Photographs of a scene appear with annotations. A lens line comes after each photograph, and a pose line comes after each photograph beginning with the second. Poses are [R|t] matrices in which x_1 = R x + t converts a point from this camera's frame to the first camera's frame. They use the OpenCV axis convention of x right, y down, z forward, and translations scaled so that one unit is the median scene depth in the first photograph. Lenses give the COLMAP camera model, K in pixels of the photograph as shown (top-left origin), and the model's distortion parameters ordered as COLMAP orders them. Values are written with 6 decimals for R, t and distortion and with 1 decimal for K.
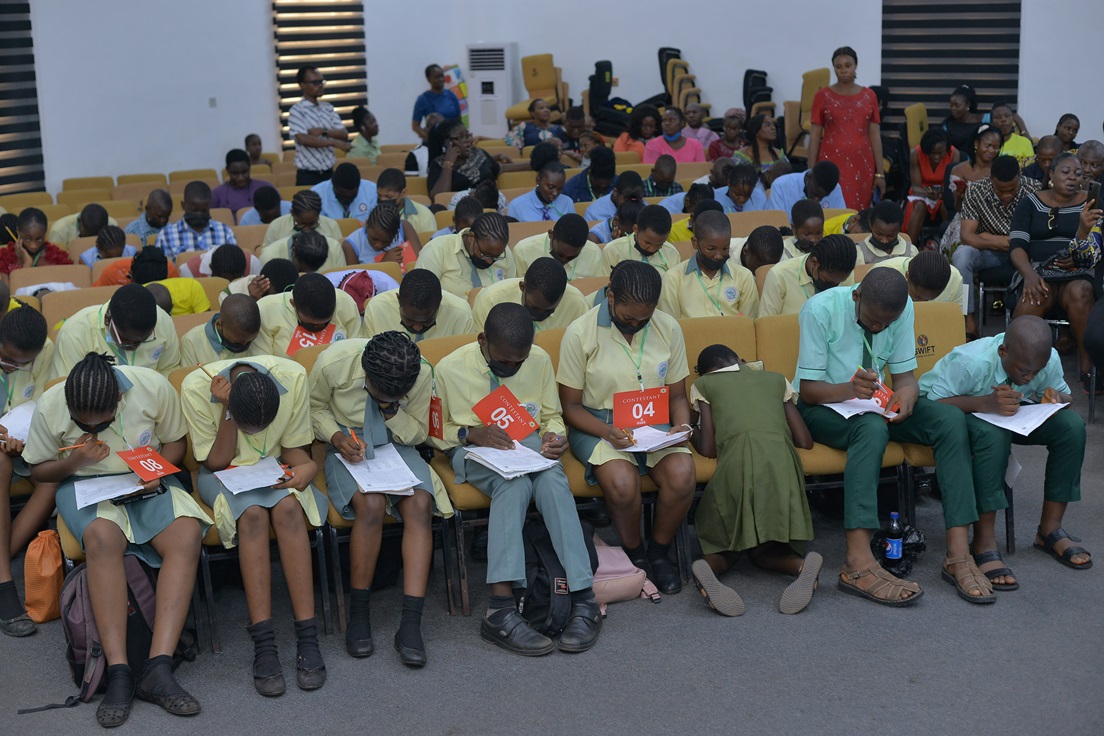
lens RADIAL K [[1562.8, 0, 552.0], [0, 1562.8, 368.0], [0, 0, 1]] dist [-0.087338, 0.092071]
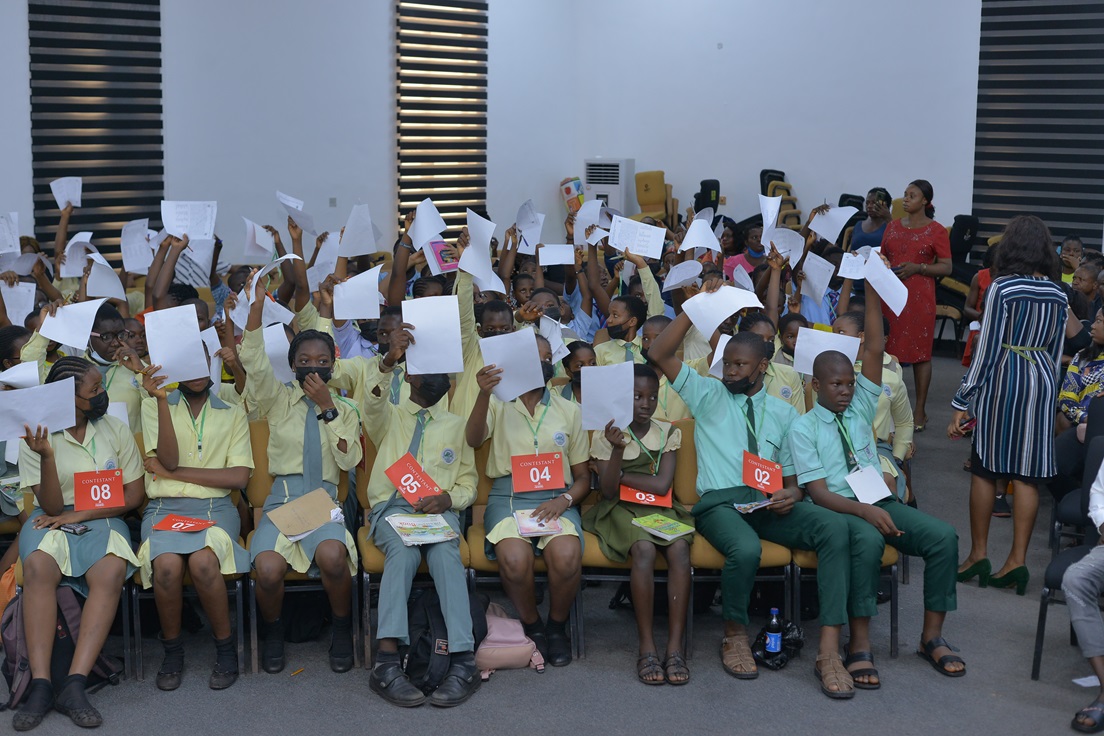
lens RADIAL K [[1562.8, 0, 552.0], [0, 1562.8, 368.0], [0, 0, 1]] dist [-0.087338, 0.092071]
pose [[0.988833, 0.058070, -0.137246, 0.212357], [-0.067578, 0.995551, -0.065658, 0.009355], [0.132823, 0.074200, 0.988358, -0.092712]]
